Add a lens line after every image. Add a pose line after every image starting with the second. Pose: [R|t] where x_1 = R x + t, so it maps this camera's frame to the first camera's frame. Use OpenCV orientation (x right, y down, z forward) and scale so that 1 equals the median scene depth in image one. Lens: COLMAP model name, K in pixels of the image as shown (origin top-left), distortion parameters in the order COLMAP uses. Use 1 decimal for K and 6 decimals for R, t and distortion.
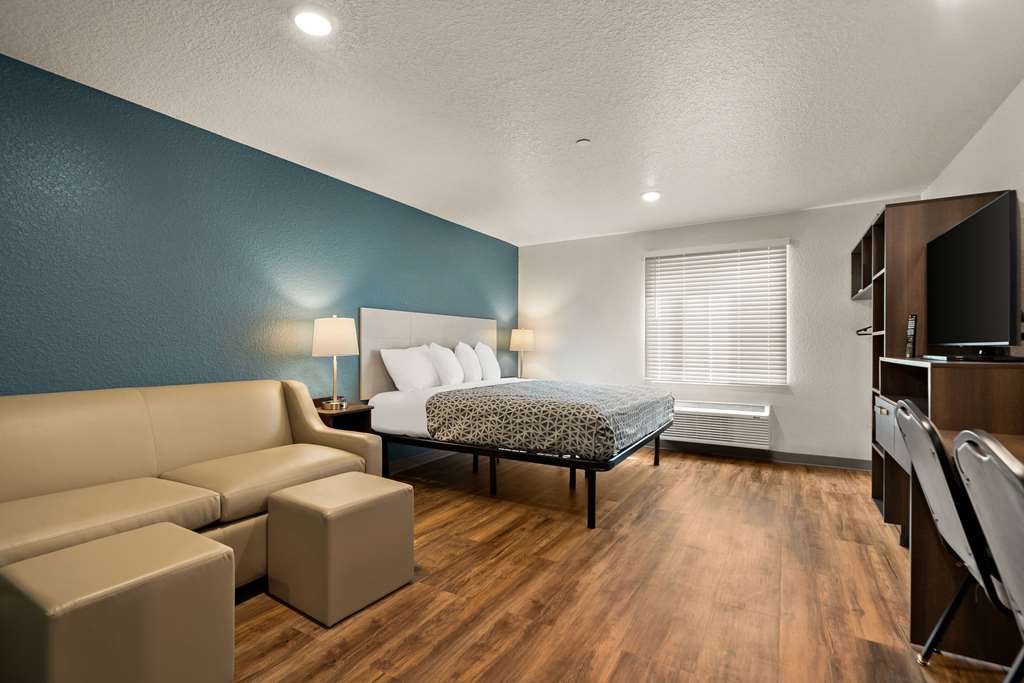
lens RADIAL K [[469.7, 0, 512.0], [0, 469.7, 341.5], [0, 0, 1]] dist [0.000026, 0.000011]
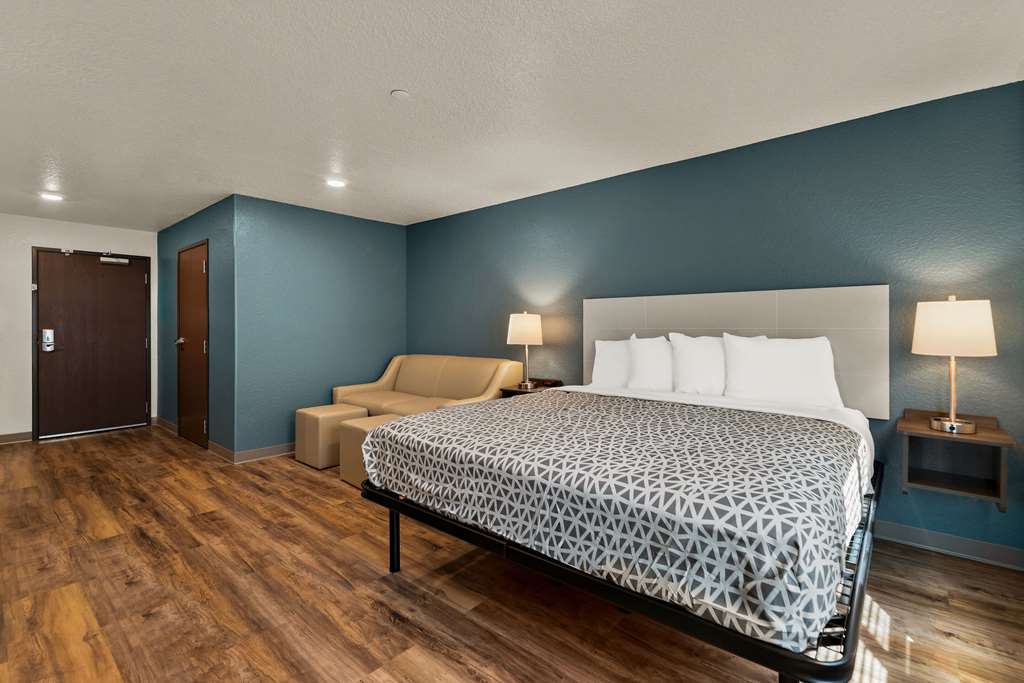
lens RADIAL K [[452.6, 0, 512.0], [0, 452.6, 341.5], [0, 0, 1]] dist [-0.001366, -0.000190]
pose [[-0.178059, 0.018039, -0.983855, 0.994223], [0.012530, 0.999792, 0.016063, 0.005489], [0.983940, -0.009467, -0.178248, 1.518649]]
